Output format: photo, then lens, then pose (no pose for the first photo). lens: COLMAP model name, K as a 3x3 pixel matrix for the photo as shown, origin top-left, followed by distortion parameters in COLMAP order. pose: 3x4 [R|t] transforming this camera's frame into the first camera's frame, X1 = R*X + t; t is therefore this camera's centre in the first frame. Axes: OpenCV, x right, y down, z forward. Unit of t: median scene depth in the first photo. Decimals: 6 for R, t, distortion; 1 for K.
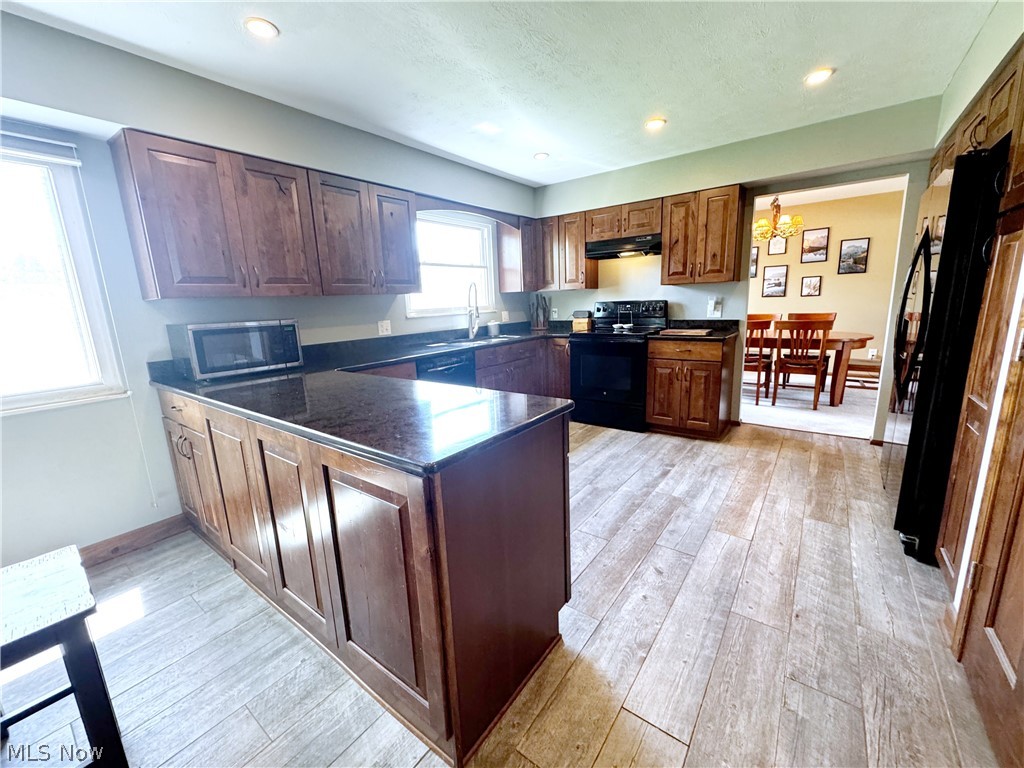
lens RADIAL K [[408.7, 0, 514.6], [0, 408.7, 382.8], [0, 0, 1]] dist [-0.000151, -0.000045]
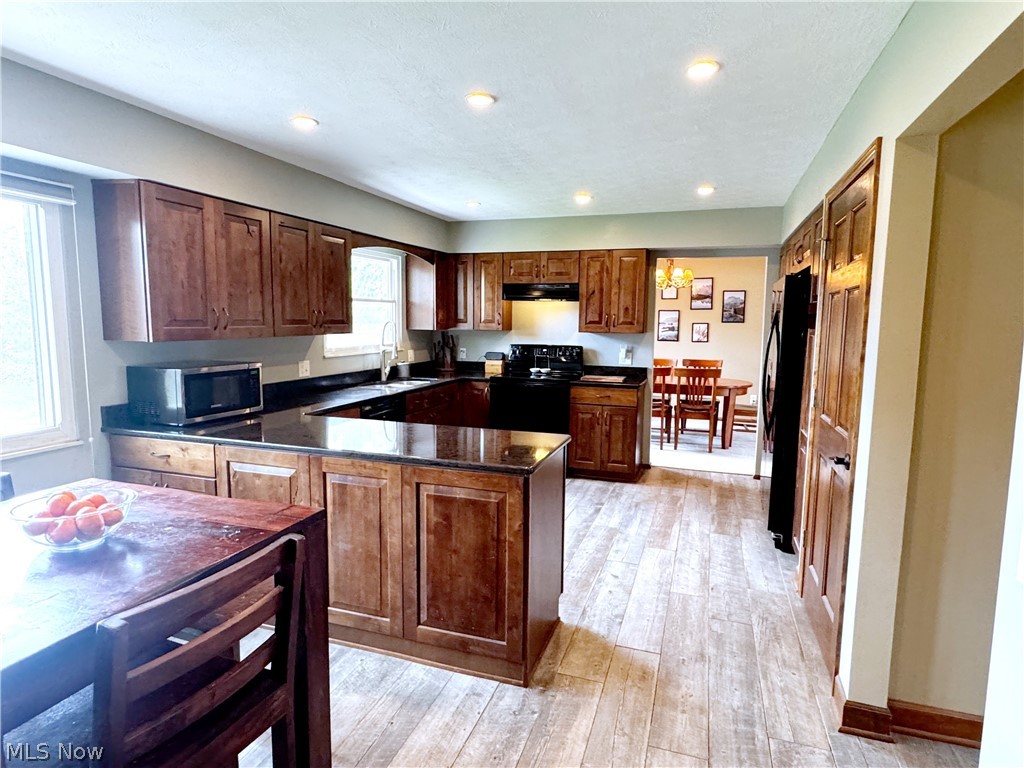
lens RADIAL K [[576.2, 0, 512.7], [0, 576.2, 384.4], [0, 0, 1]] dist [0.005850, -0.001434]
pose [[0.950119, 0.013933, 0.311575, -0.282182], [0.014053, 0.996074, -0.087397, 0.017418], [-0.311569, 0.087416, 0.946194, -0.347296]]
